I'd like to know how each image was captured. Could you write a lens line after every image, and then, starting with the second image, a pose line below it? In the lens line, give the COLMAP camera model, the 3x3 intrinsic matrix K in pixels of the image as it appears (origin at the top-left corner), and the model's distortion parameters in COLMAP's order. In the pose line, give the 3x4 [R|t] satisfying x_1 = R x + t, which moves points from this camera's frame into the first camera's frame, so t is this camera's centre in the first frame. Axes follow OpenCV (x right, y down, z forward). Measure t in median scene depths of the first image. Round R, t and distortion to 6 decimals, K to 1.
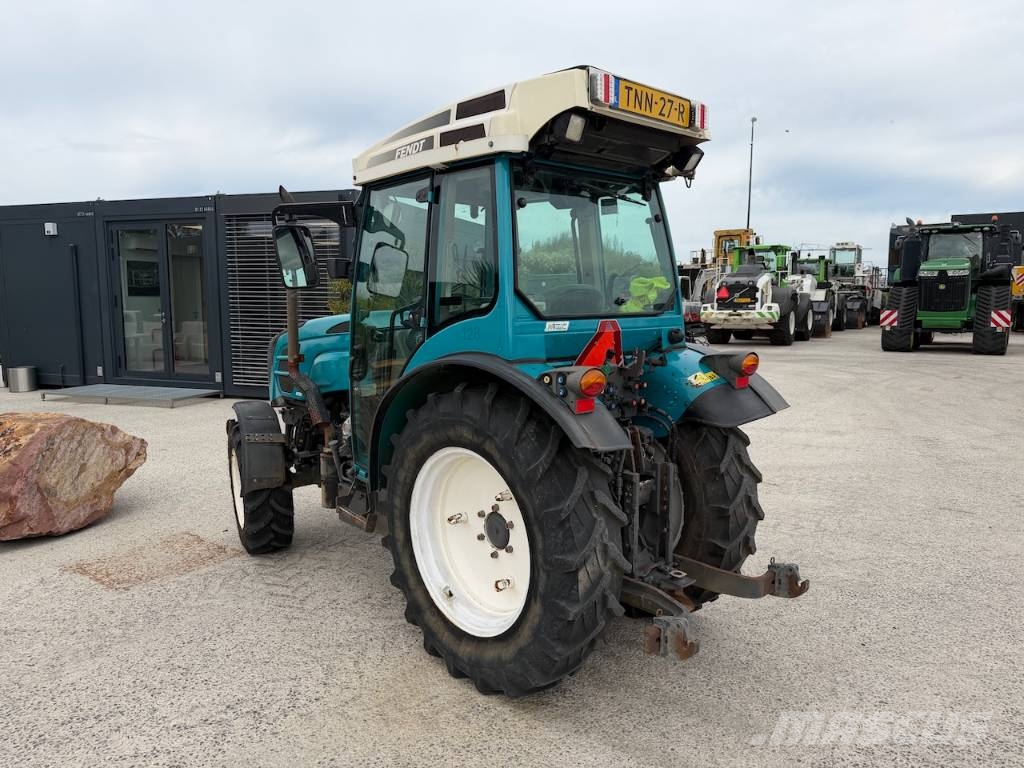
lens RADIAL K [[722.8, 0, 509.8], [0, 722.8, 387.9], [0, 0, 1]] dist [0.037181, -0.049763]
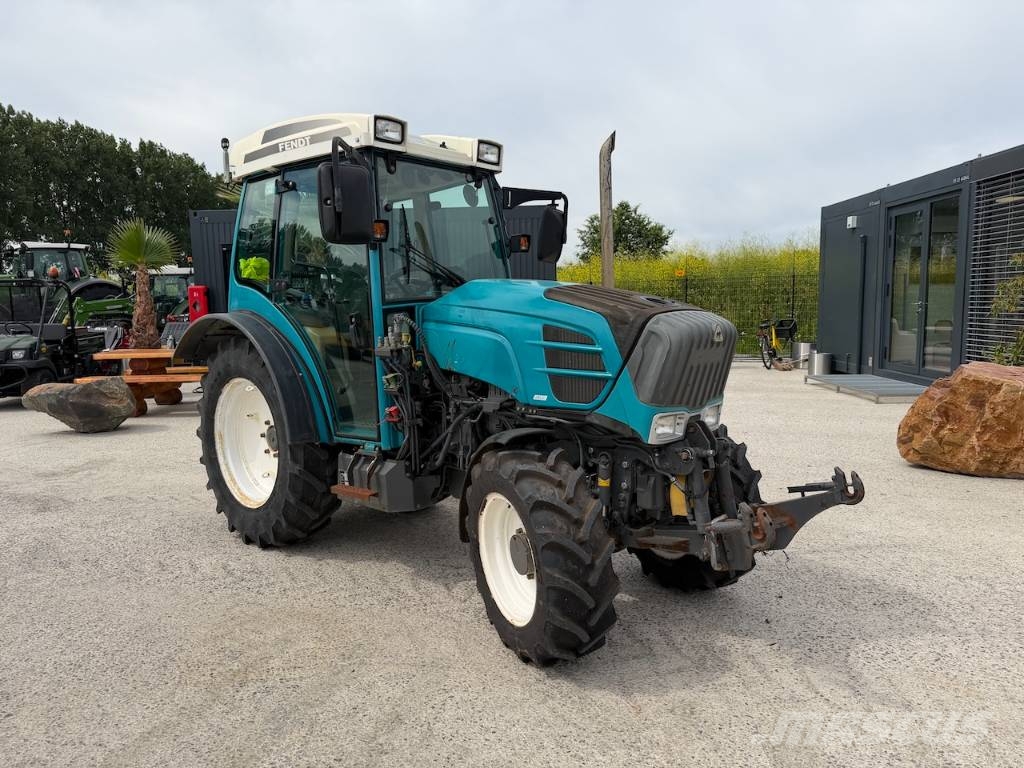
lens RADIAL K [[722.8, 0, 506.4], [0, 722.8, 389.1], [0, 0, 1]] dist [0.037181, -0.049763]
pose [[0.298050, 0.104276, -0.948838, 0.821624], [-0.102525, 0.991762, 0.076788, -0.041723], [0.949028, 0.074393, 0.306285, 0.825929]]
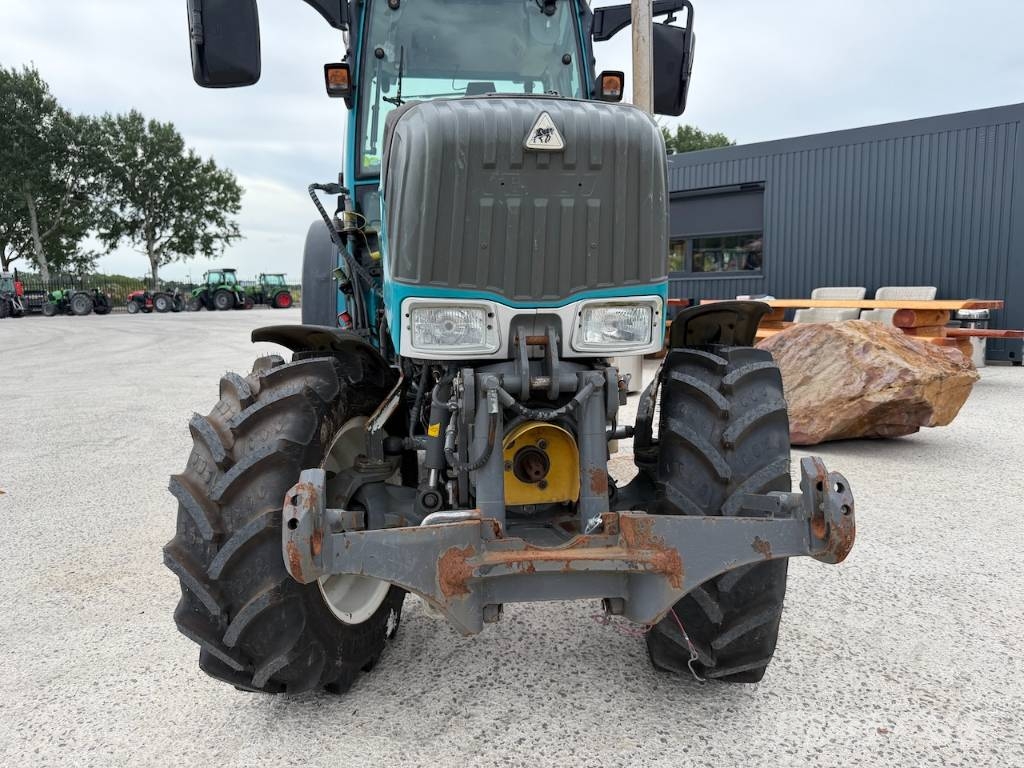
lens RADIAL K [[722.8, 0, 512.4], [0, 722.8, 384.4], [0, 0, 1]] dist [0.037181, -0.049763]
pose [[-0.384340, 0.121817, -0.915119, 0.483293], [-0.100656, 0.979817, 0.172704, 0.001115], [0.917688, 0.158489, -0.364321, 1.441146]]
